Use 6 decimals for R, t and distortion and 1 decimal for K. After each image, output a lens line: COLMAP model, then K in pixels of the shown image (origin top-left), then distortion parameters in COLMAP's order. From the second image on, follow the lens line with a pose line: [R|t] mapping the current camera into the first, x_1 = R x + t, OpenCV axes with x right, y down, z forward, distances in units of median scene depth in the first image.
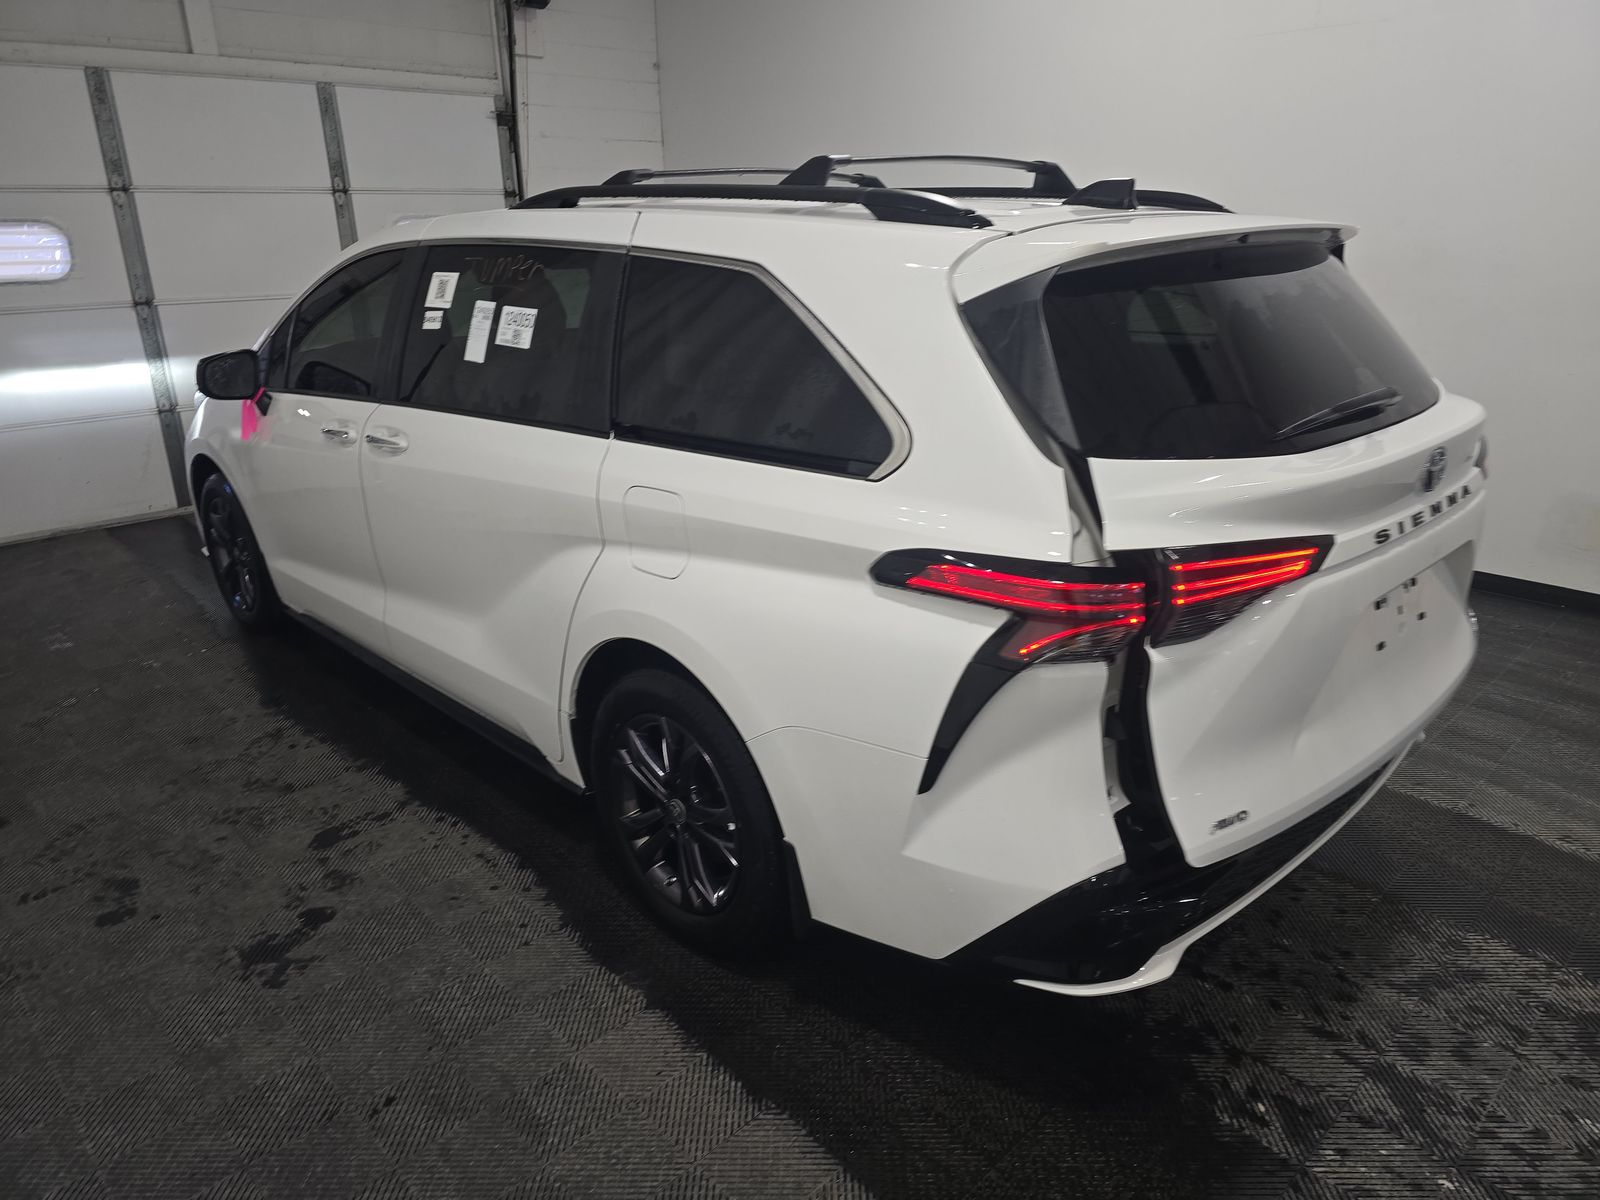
lens RADIAL K [[1095.5, 0, 795.3], [0, 1095.5, 610.4], [0, 0, 1]] dist [0.038989, -0.036028]
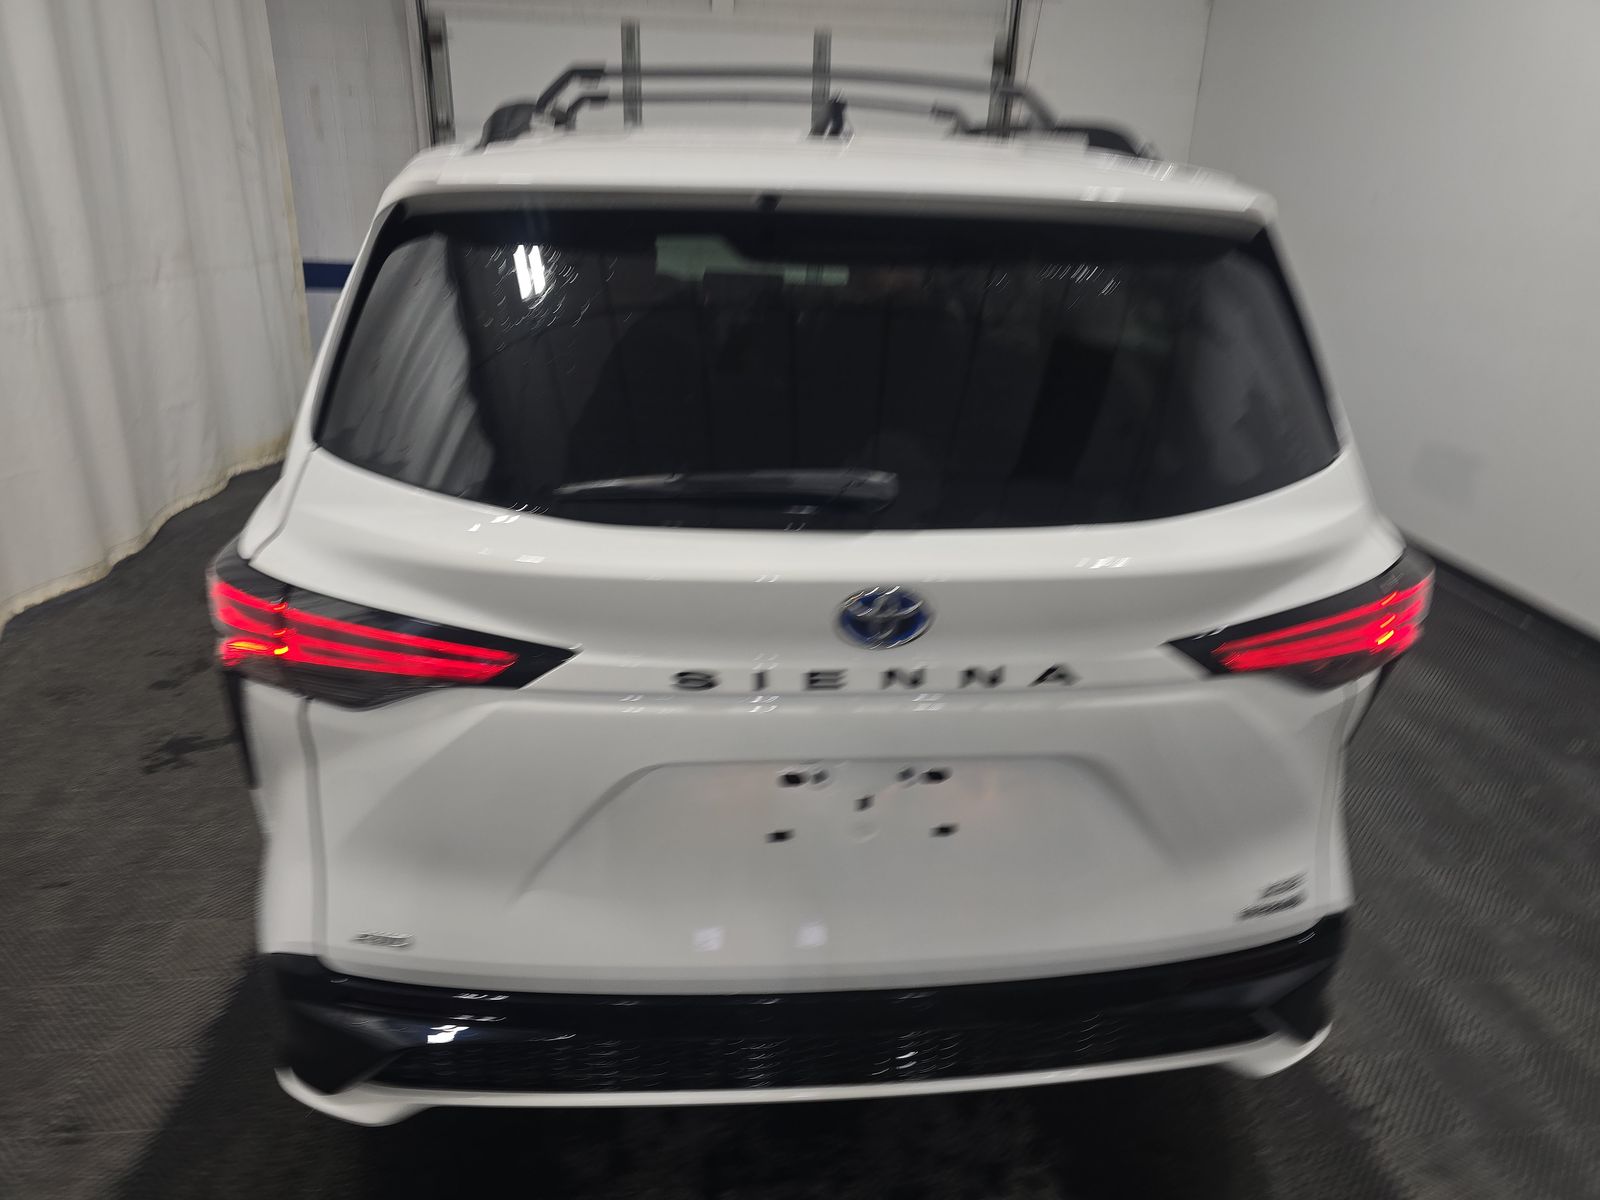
lens RADIAL K [[1095.5, 0, 798.5], [0, 1095.5, 607.1], [0, 0, 1]] dist [0.038989, -0.036028]
pose [[0.771985, 0.268528, -0.576136, 0.834865], [-0.250697, 0.961537, 0.112238, -0.173070], [0.584115, 0.057789, 0.809611, 0.467497]]
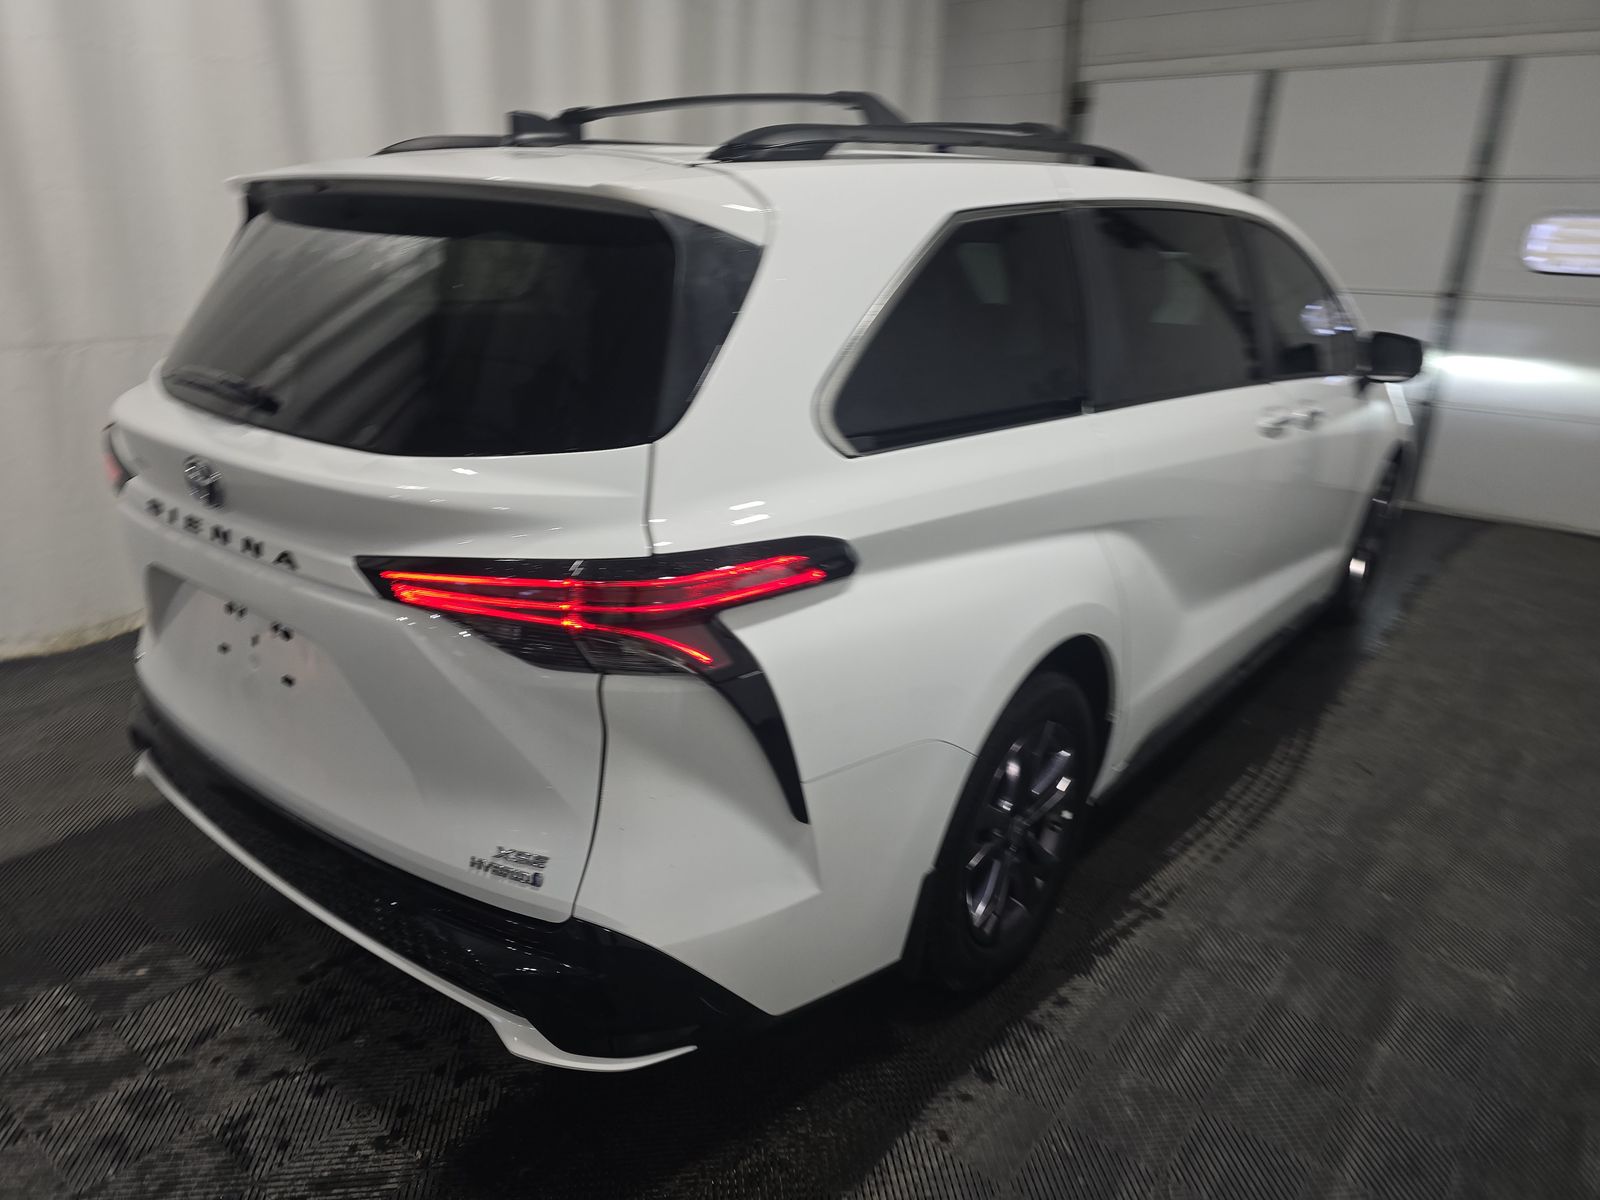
lens RADIAL K [[1095.5, 0, 810.1], [0, 1095.5, 587.5], [0, 0, 1]] dist [0.038989, -0.036028]
pose [[0.122758, 0.336887, -0.933508, 1.331487], [-0.360461, 0.891520, 0.274333, -0.410516], [0.924661, 0.302817, 0.230876, 1.182625]]
